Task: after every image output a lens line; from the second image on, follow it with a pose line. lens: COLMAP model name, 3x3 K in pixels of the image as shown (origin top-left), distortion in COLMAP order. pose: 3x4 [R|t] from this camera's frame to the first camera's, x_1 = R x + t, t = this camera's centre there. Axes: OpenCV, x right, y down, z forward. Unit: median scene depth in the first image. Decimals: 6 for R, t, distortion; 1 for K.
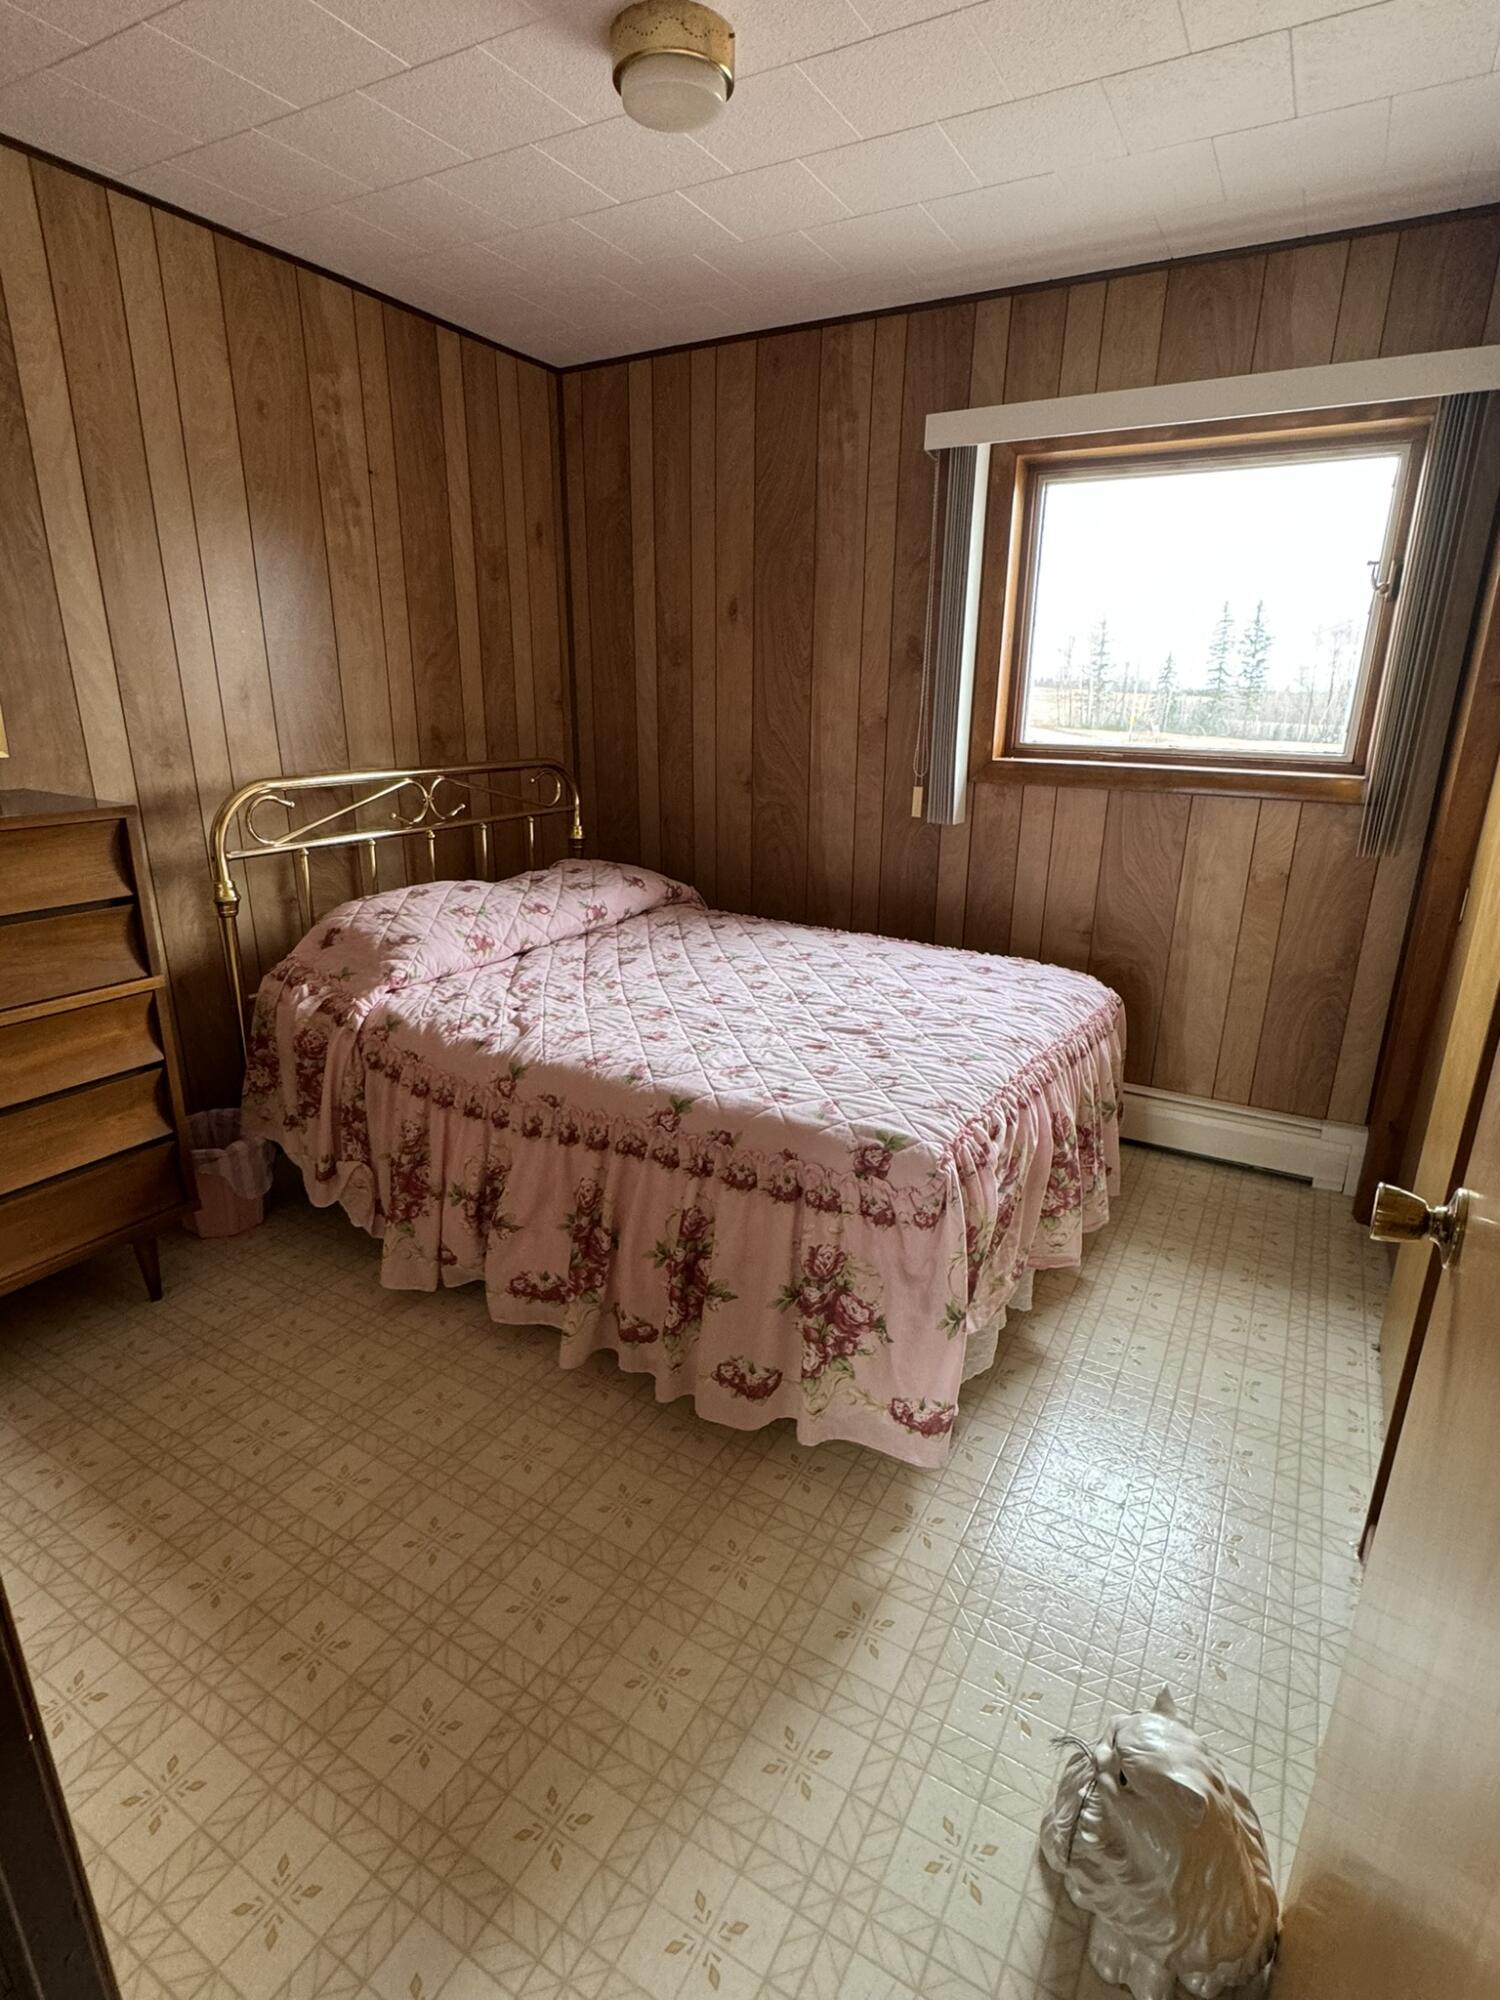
lens RADIAL K [[980.2, 0, 739.2], [0, 980.2, 996.0], [0, 0, 1]] dist [-0.001995, -0.001089]
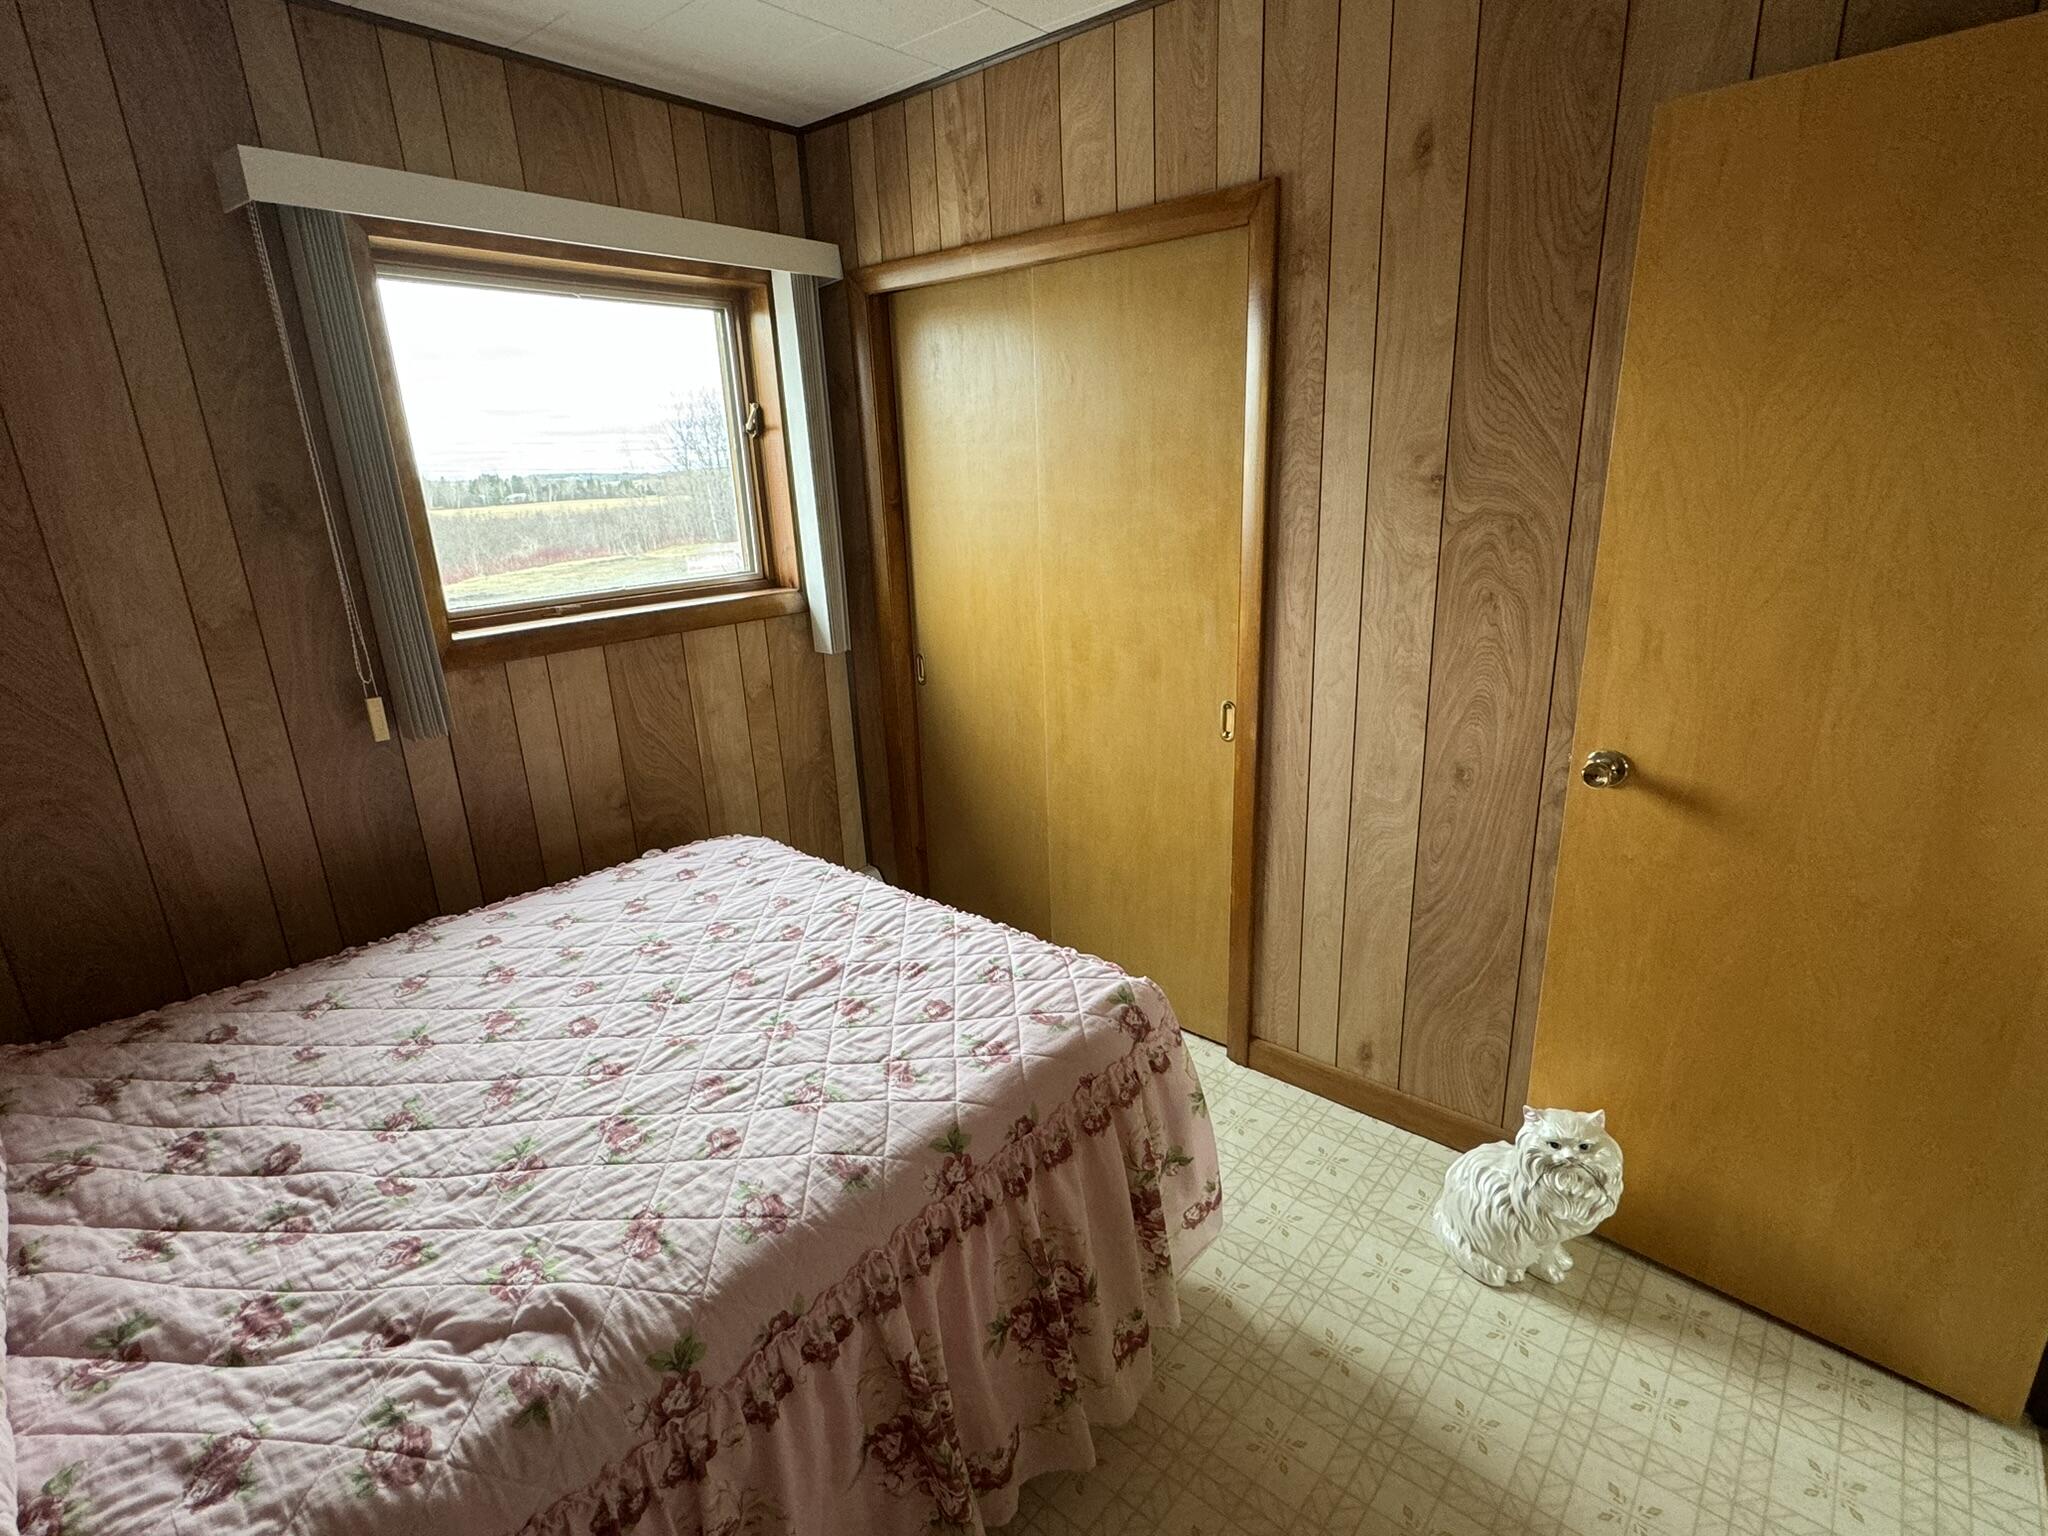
lens RADIAL K [[1003.8, 0, 1016.5], [0, 1003.8, 775.2], [0, 0, 1]] dist [-0.001995, -0.001089]
pose [[0.177767, -0.309698, 0.934070, -0.540549], [0.334392, 0.911718, 0.238647, -0.244274], [-0.925517, 0.269922, 0.265634, 0.559692]]
